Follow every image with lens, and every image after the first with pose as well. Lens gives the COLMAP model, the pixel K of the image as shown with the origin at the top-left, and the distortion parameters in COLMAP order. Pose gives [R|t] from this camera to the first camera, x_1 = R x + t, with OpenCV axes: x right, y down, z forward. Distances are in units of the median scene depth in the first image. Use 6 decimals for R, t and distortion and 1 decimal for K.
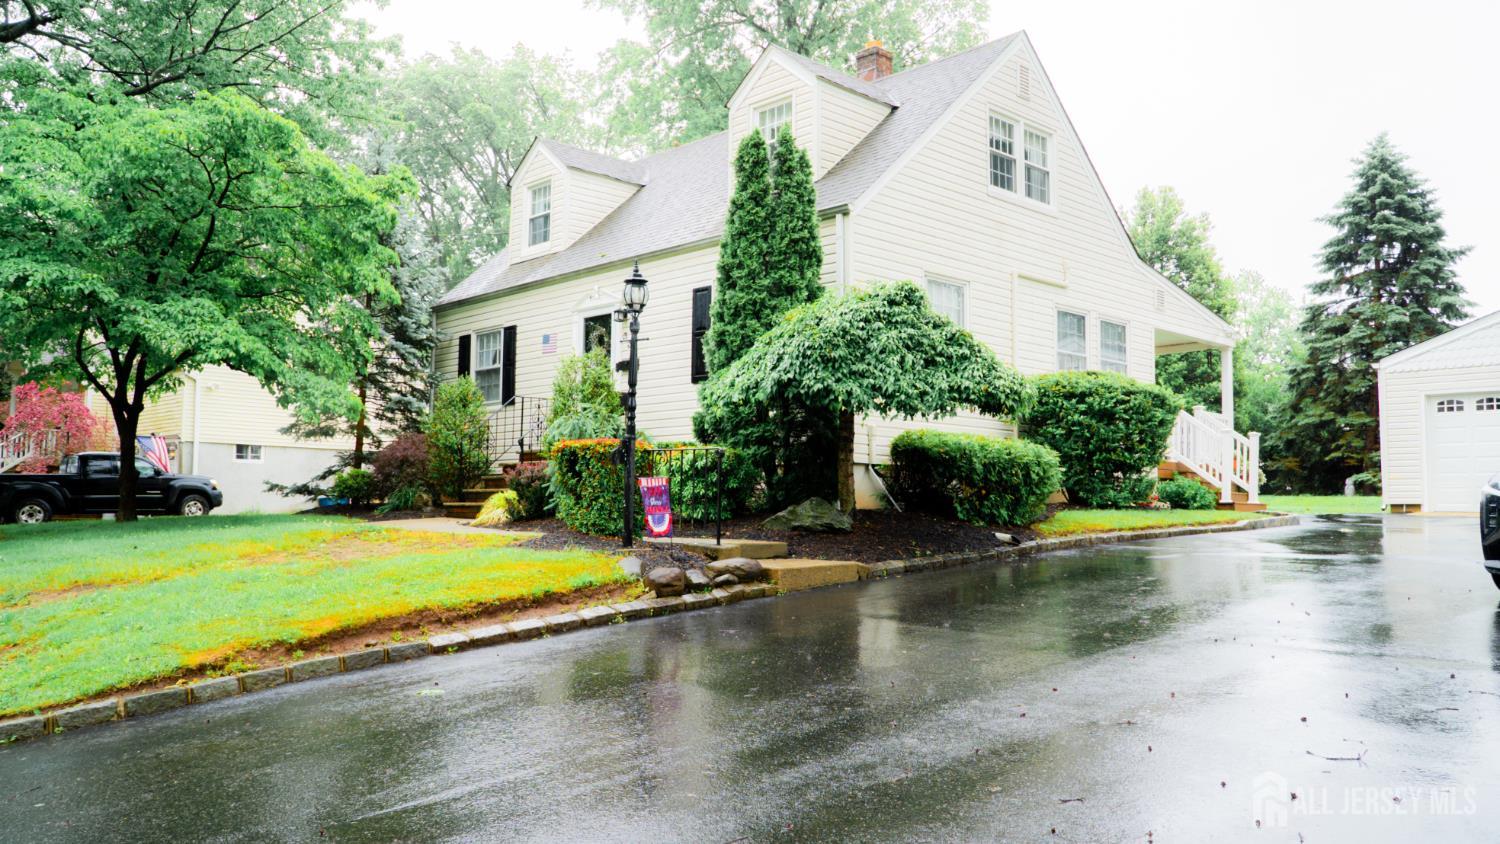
lens RADIAL K [[1188.5, 0, 751.8], [0, 1188.5, 419.8], [0, 0, 1]] dist [-0.064787, 0.123558]
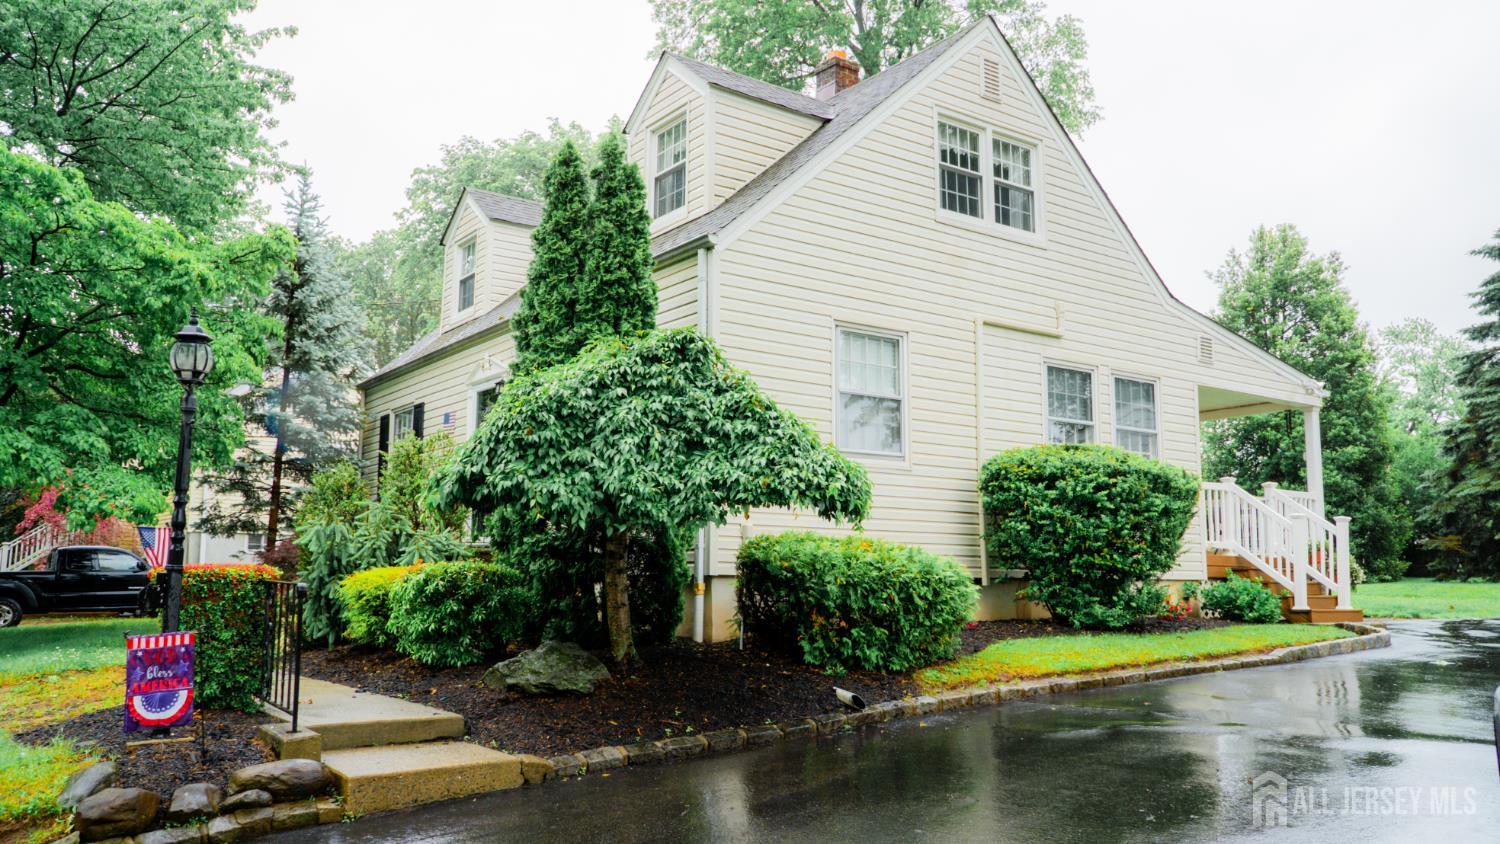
lens RADIAL K [[1188.5, 0, 743.8], [0, 1188.5, 420.5], [0, 0, 1]] dist [-0.064787, 0.123558]
pose [[0.989987, -0.022690, -0.139326, 0.191990], [0.014399, 0.998080, -0.060235, -0.014685], [0.140425, 0.057626, 0.988413, 0.233155]]
